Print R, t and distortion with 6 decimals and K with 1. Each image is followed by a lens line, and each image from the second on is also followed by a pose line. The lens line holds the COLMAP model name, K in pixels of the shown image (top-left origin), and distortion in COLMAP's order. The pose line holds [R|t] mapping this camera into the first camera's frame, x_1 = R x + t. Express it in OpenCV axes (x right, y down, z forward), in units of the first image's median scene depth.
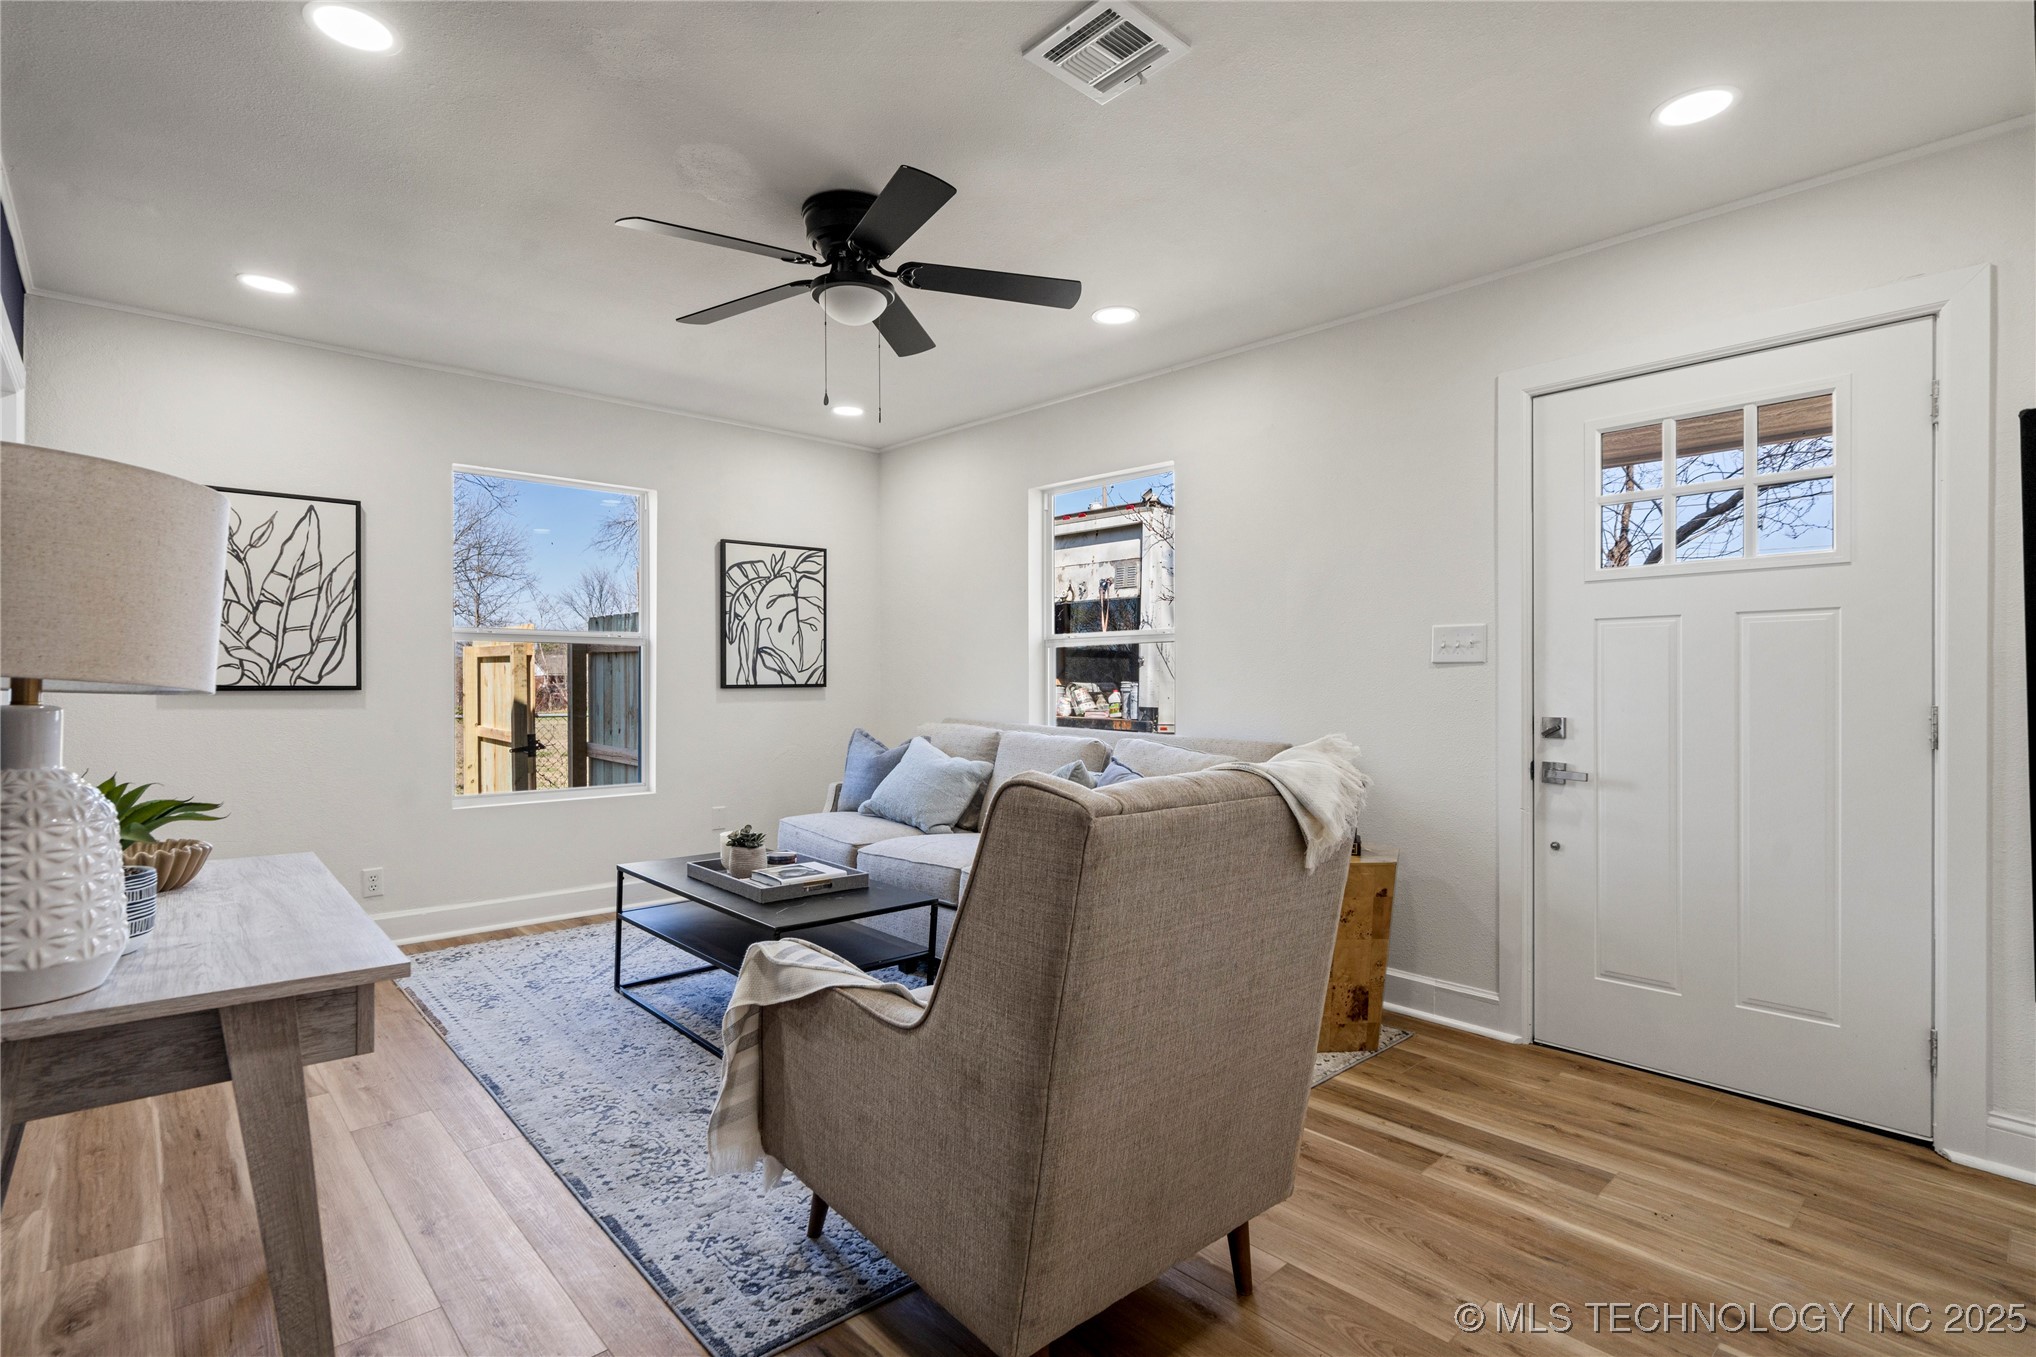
lens RADIAL K [[960.8, 0, 1010.4], [0, 960.8, 682.0], [0, 0, 1]] dist [-0.002749, -0.000190]
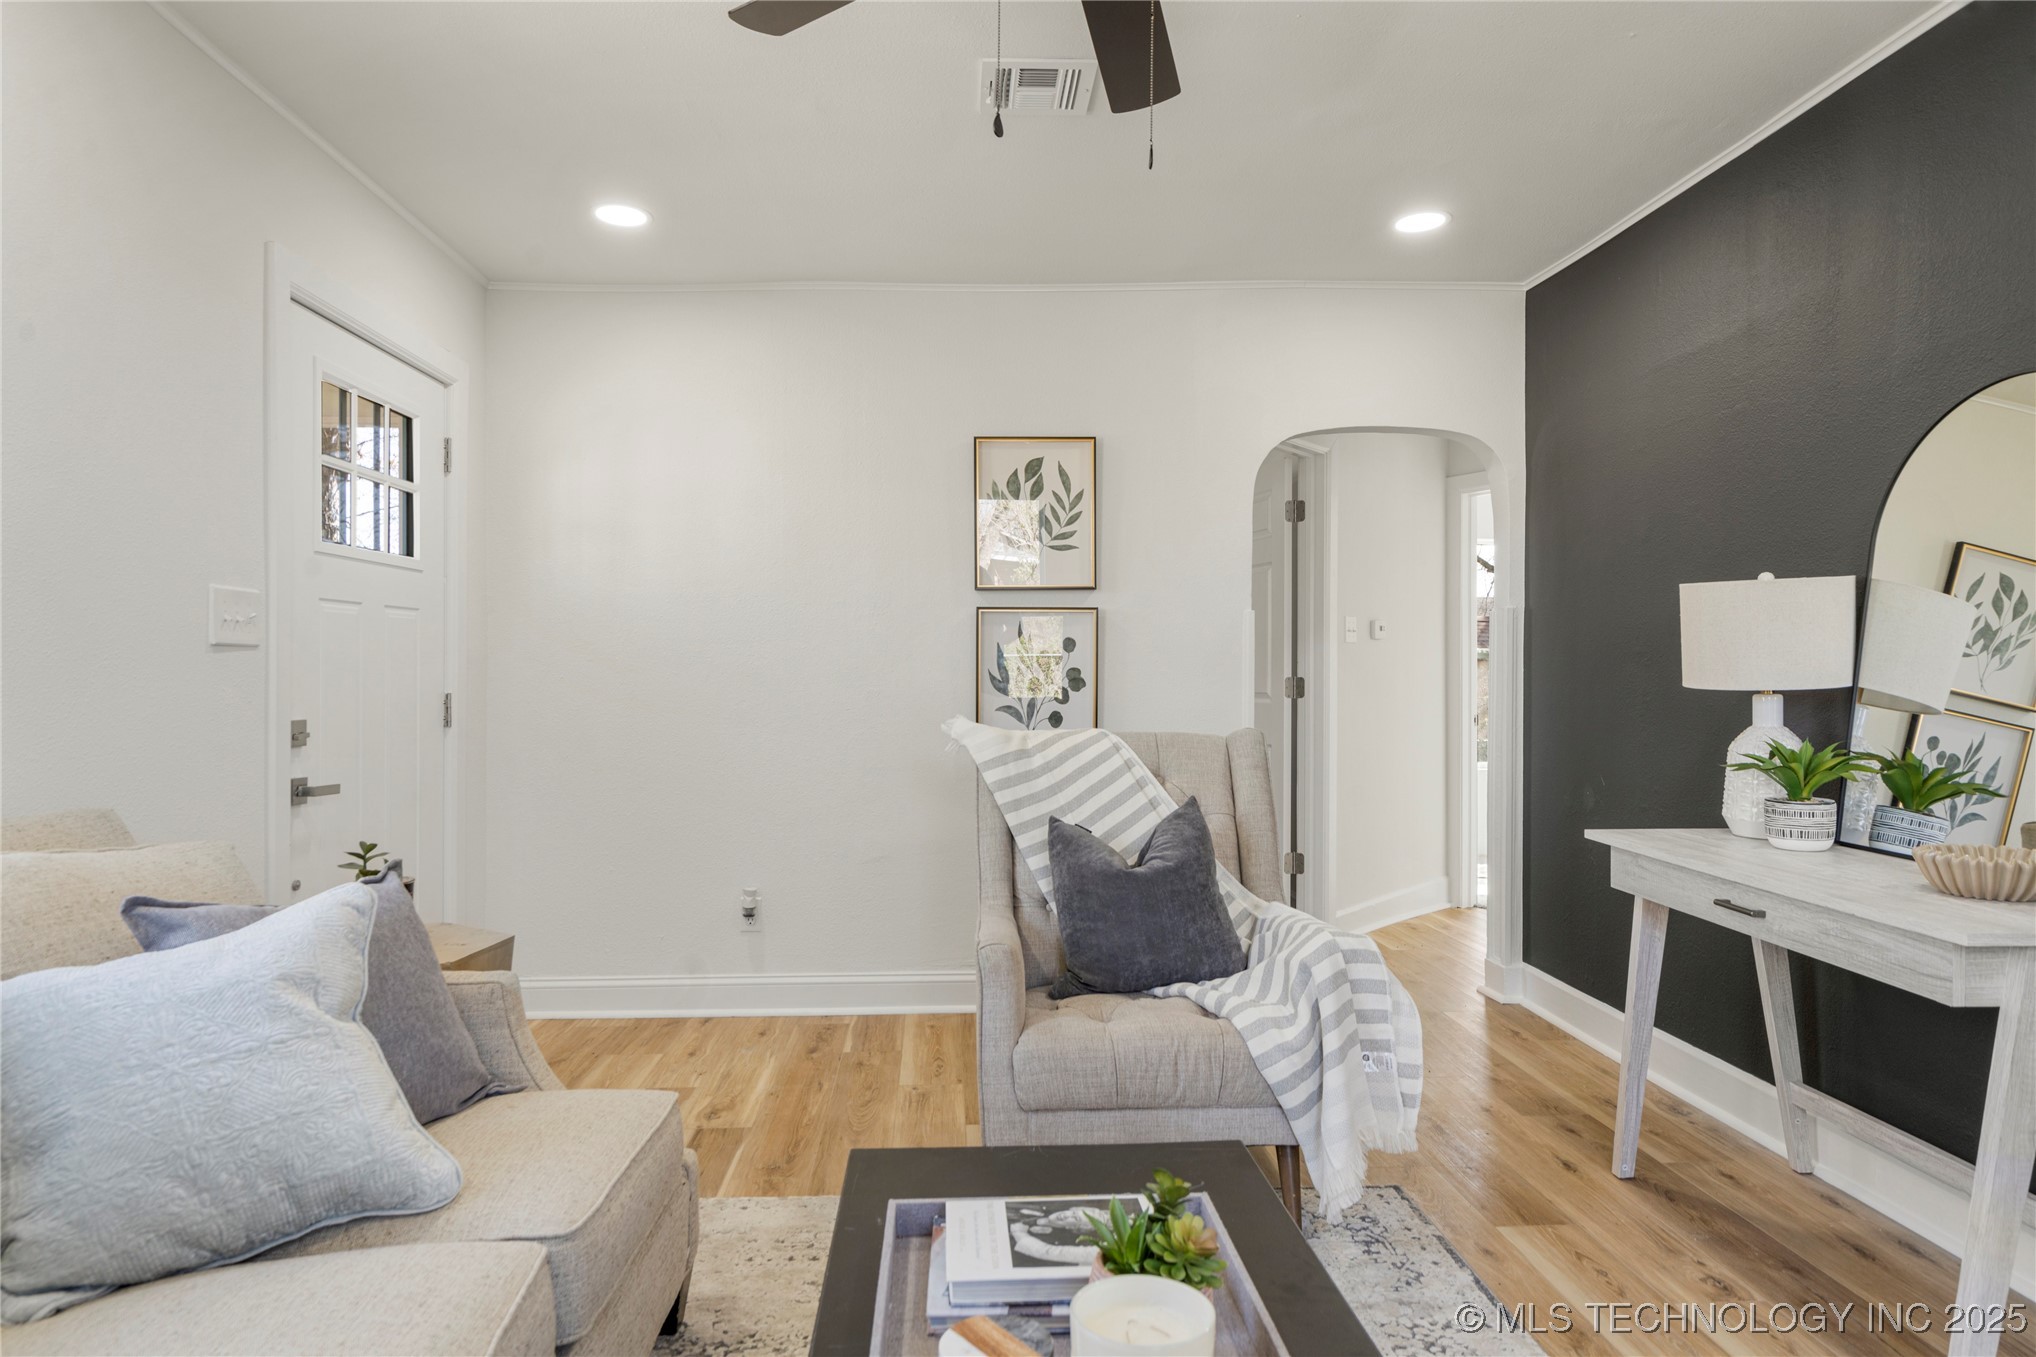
lens RADIAL K [[1176.5, 0, 1013.6], [0, 1176.5, 676.3], [0, 0, 1]] dist [-0.000763, -0.000050]
pose [[-0.764948, -0.004078, 0.644079, -0.656507], [-0.000868, 0.999986, 0.005301, -0.005963], [-0.644091, 0.003496, -0.764941, 1.826186]]
